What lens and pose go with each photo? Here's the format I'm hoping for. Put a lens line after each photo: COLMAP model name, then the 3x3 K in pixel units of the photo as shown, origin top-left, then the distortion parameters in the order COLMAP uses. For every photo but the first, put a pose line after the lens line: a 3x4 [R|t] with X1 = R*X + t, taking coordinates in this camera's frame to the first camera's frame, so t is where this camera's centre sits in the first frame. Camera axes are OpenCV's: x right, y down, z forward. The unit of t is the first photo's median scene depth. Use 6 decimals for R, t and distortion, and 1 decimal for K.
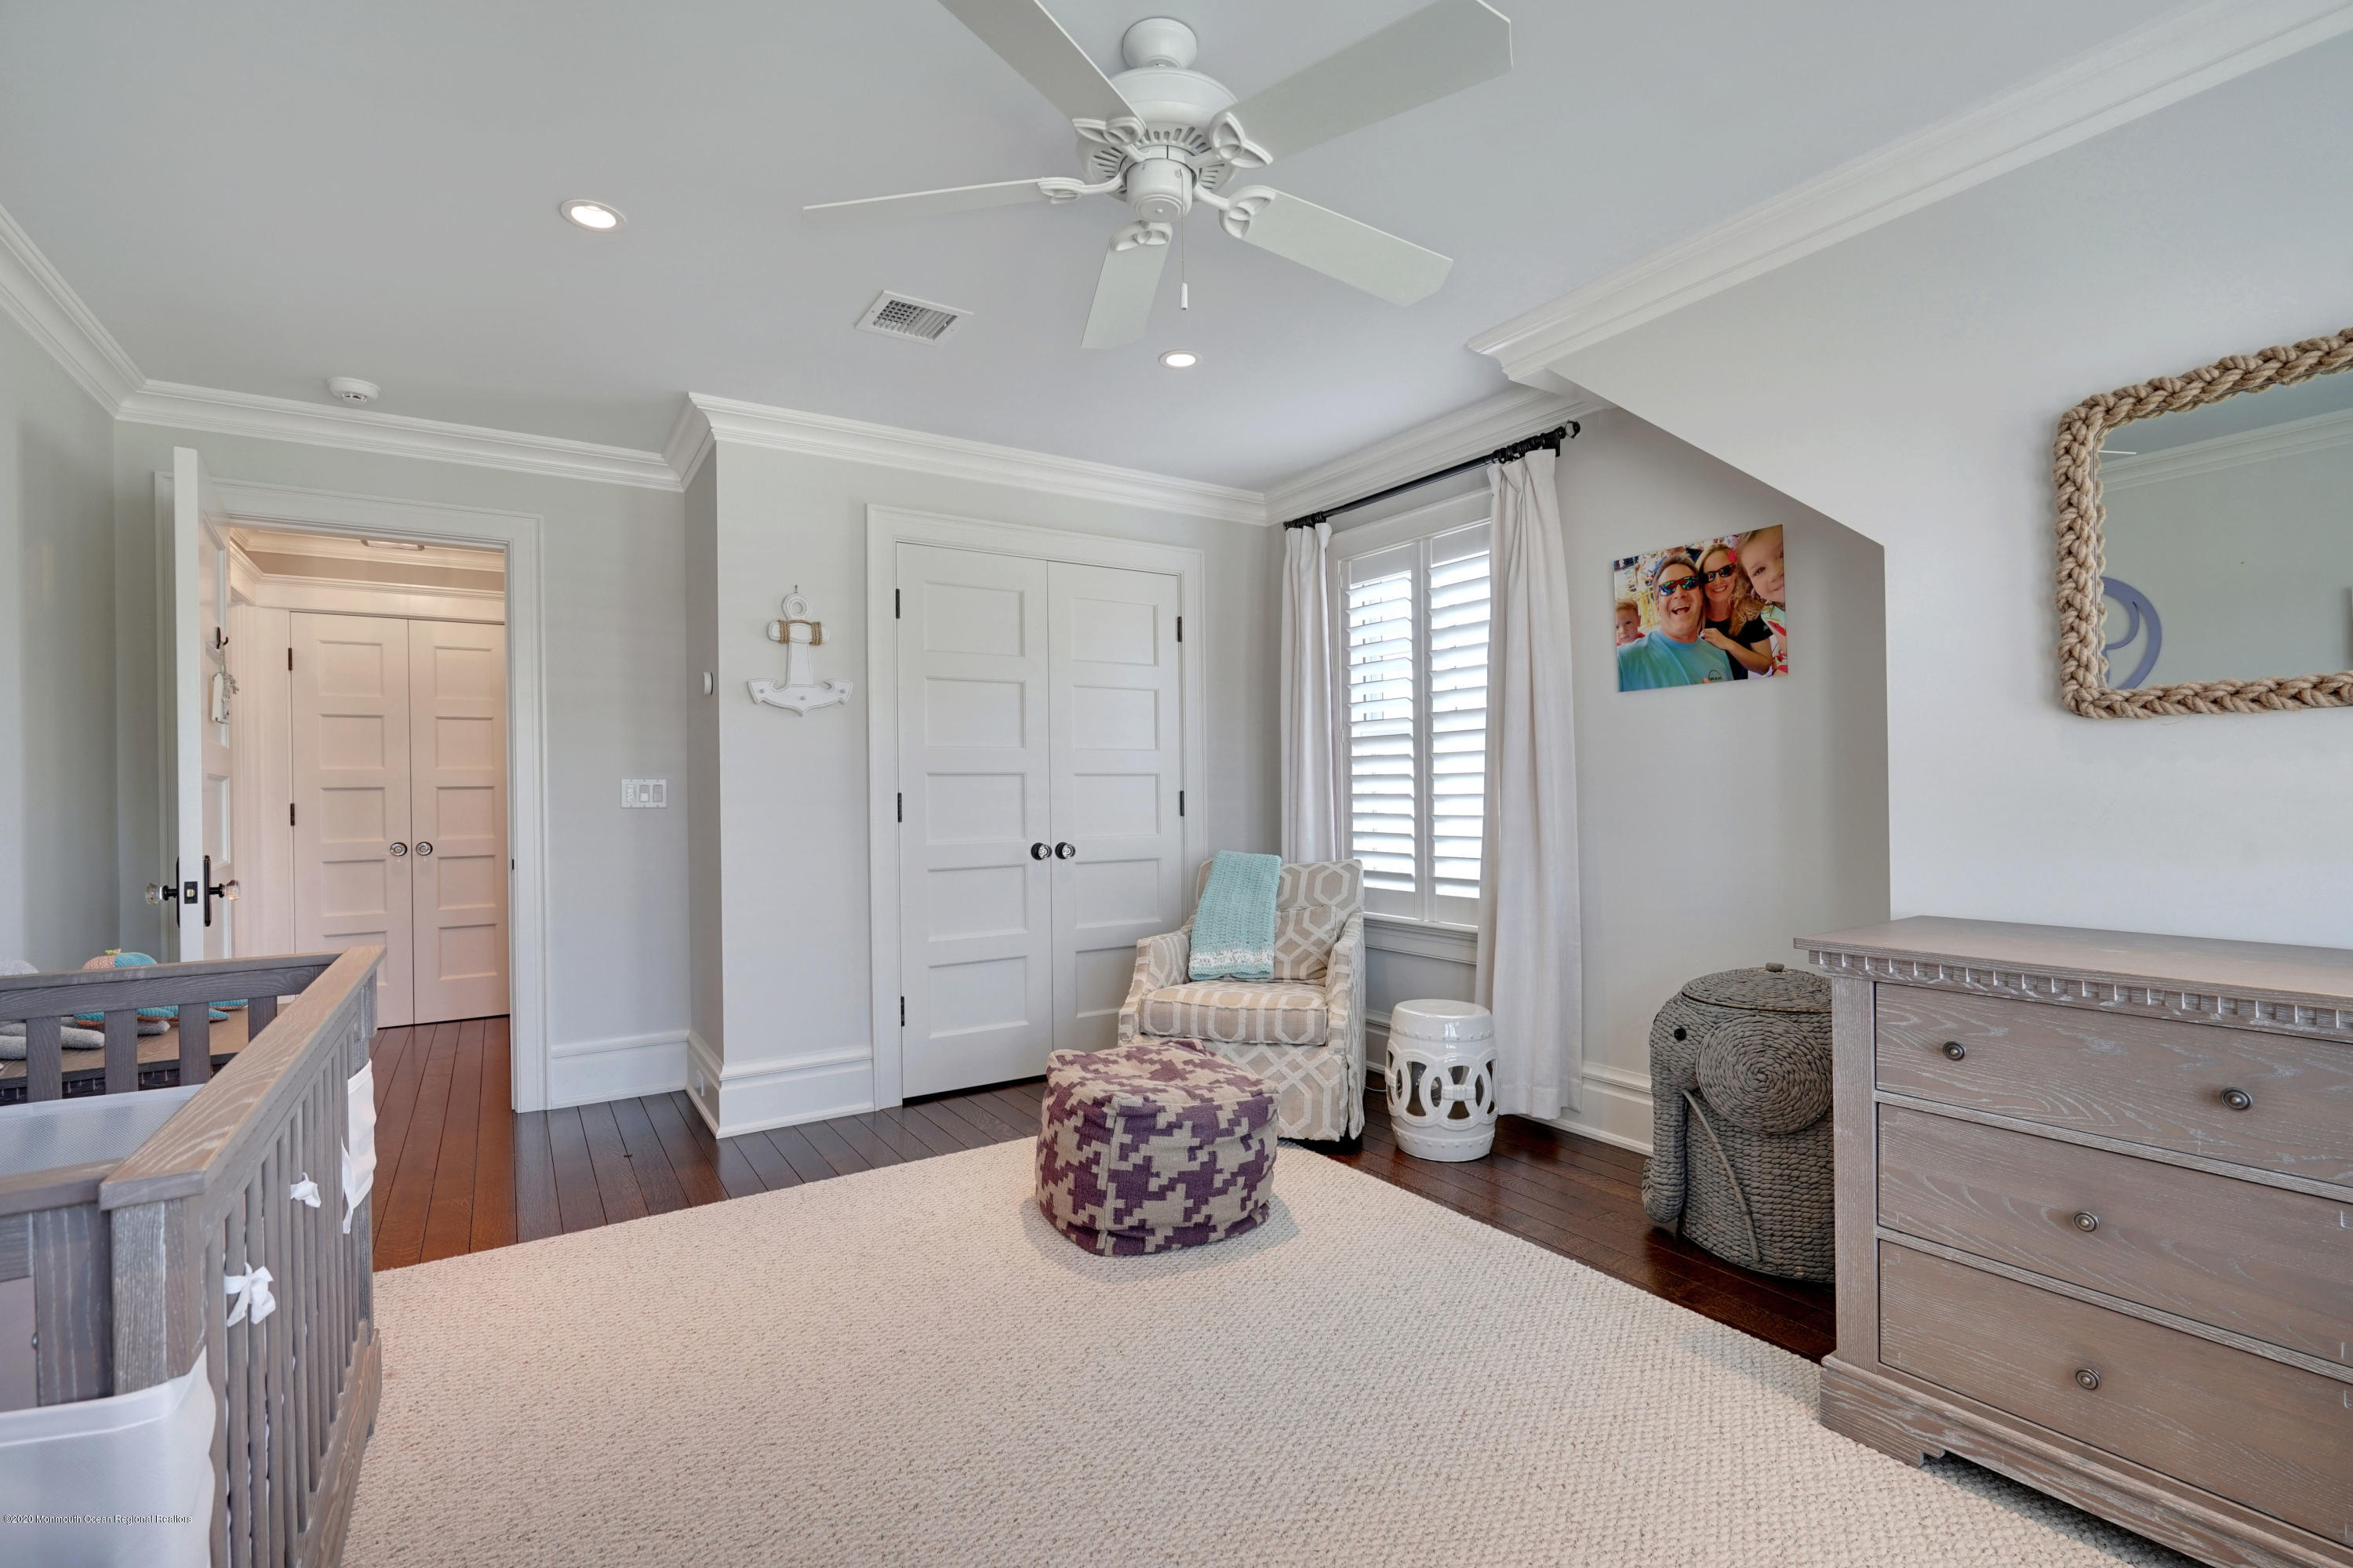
lens RADIAL K [[1056.1, 0, 1173.8], [0, 1056.1, 790.6], [0, 0, 1]] dist [-0.003267, 0.000822]
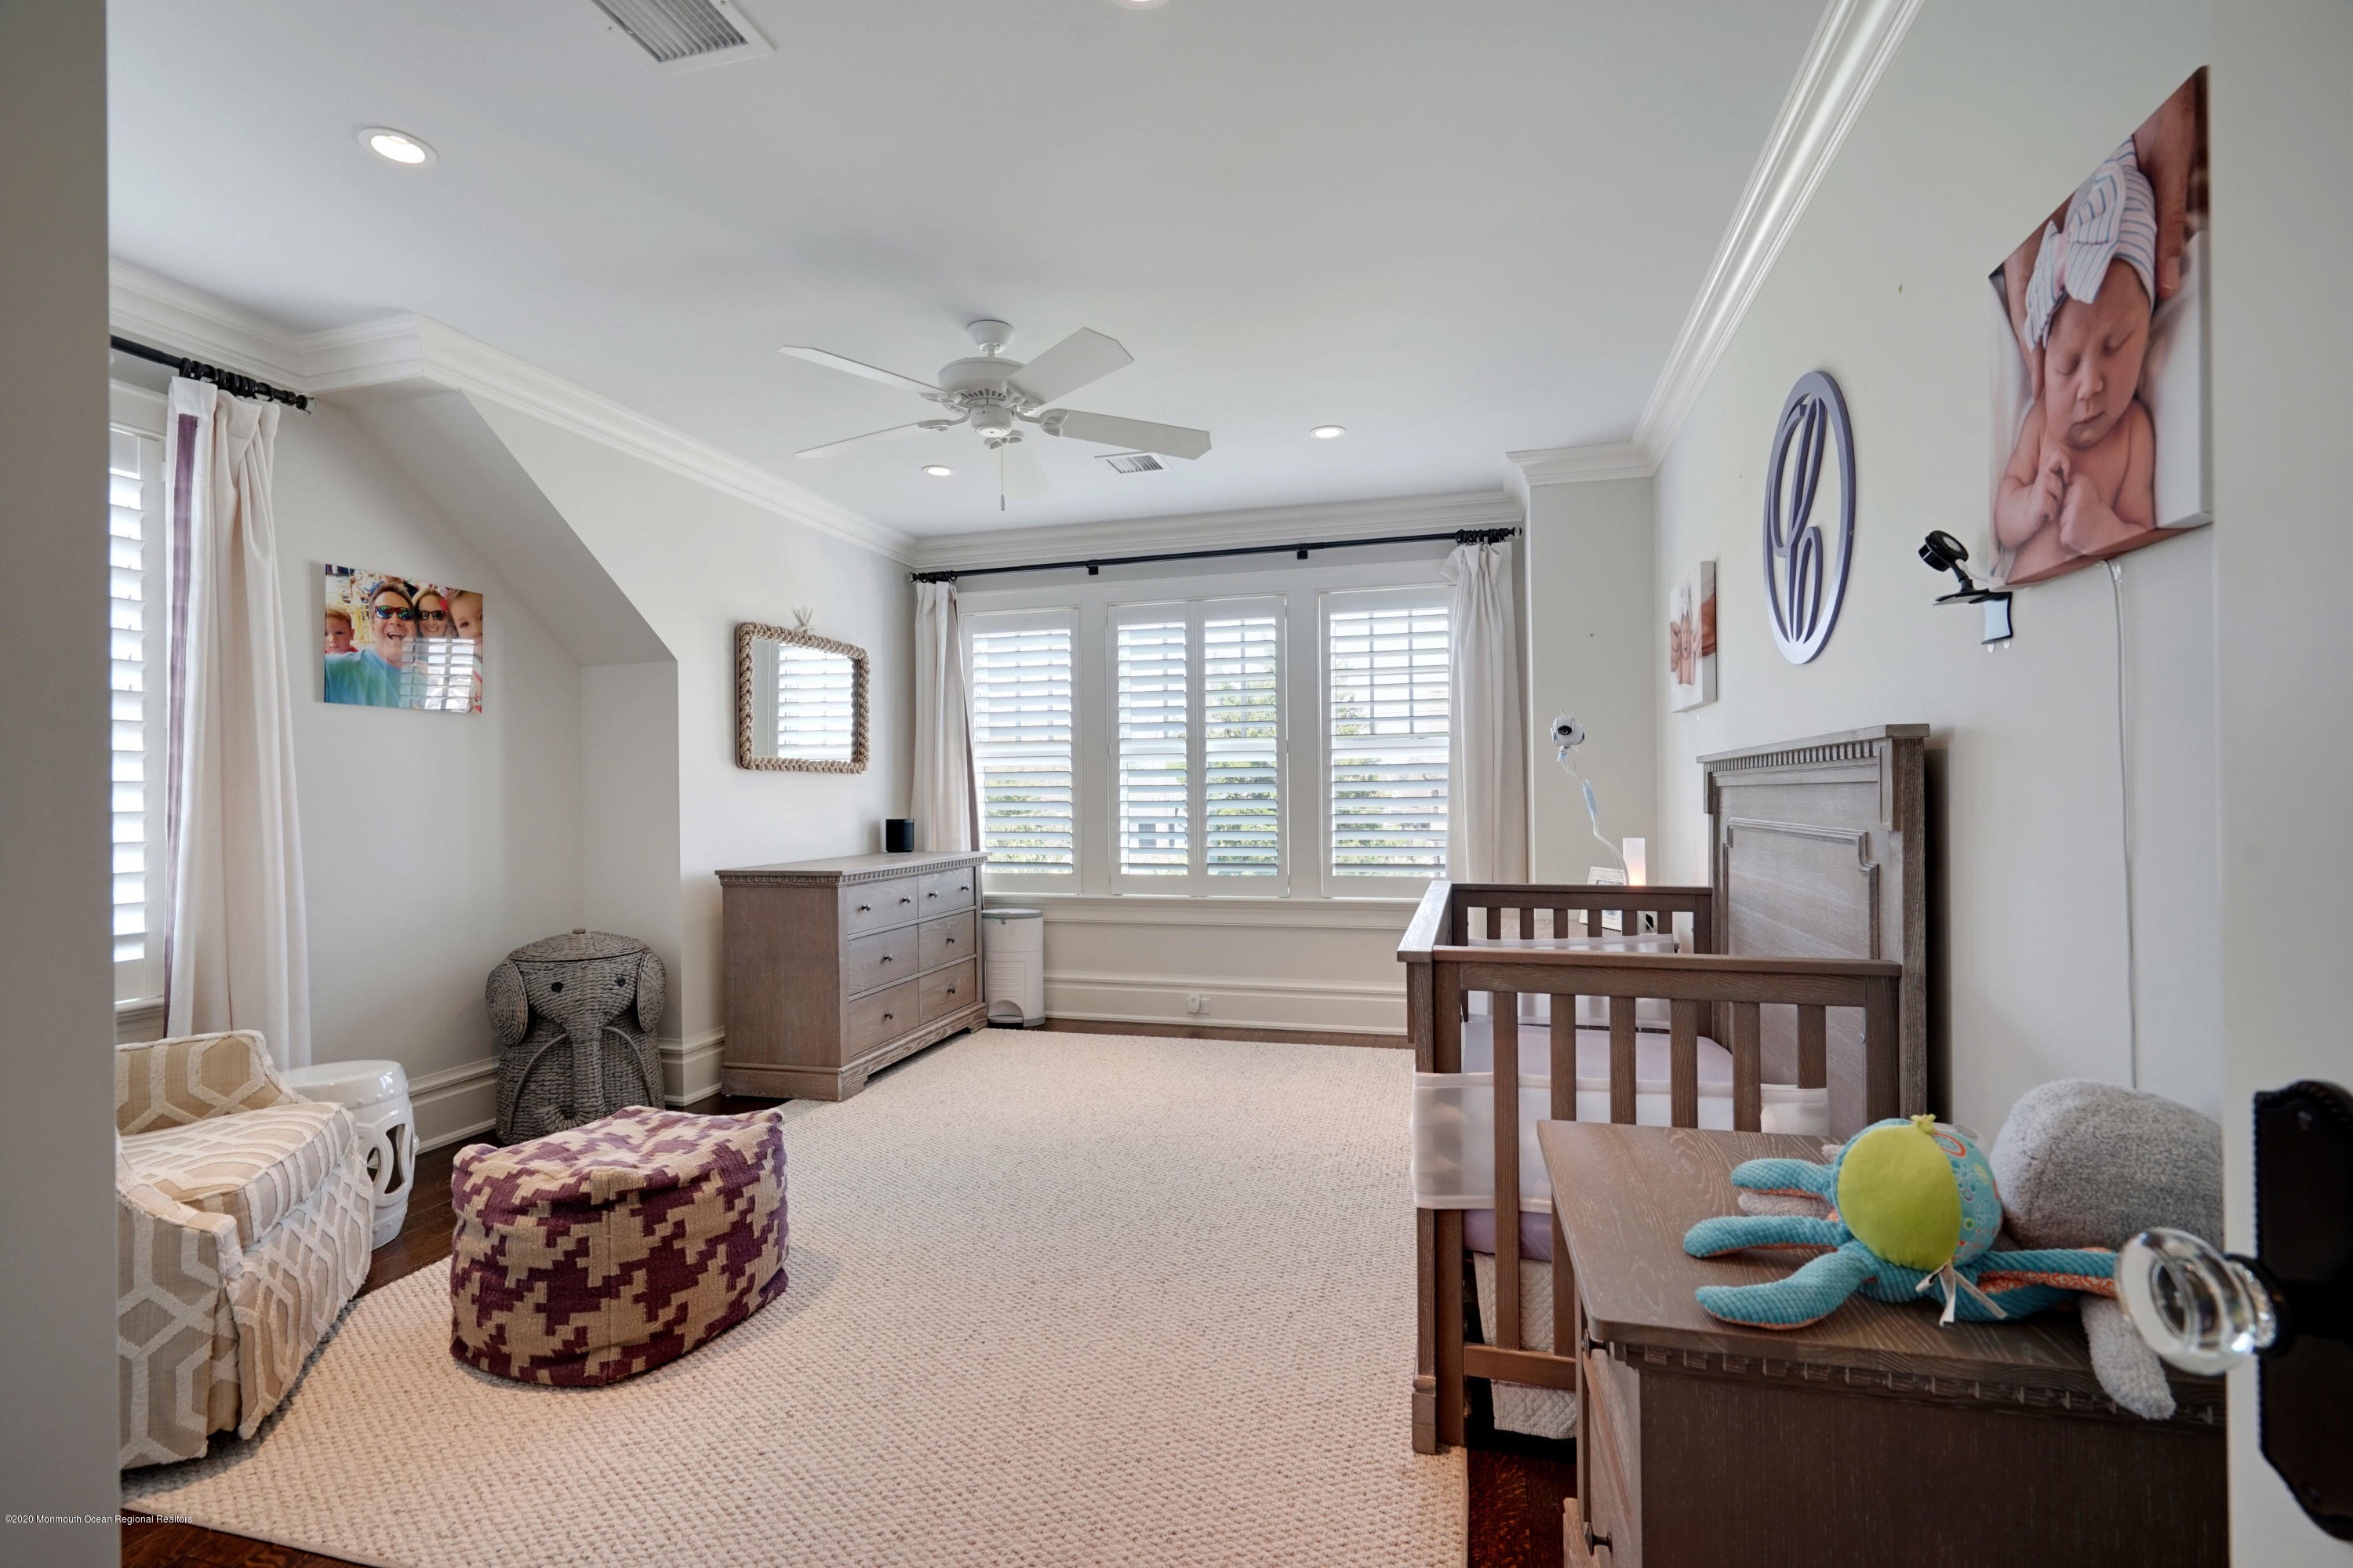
lens RADIAL K [[1056.1, 0, 1177.7], [0, 1056.1, 788.1], [0, 0, 1]] dist [-0.003267, 0.000822]
pose [[-0.662491, 0.021936, 0.748748, -0.833004], [0.015615, 0.999758, -0.015474, 0.010687], [-0.748907, 0.001440, -0.662674, 1.109655]]
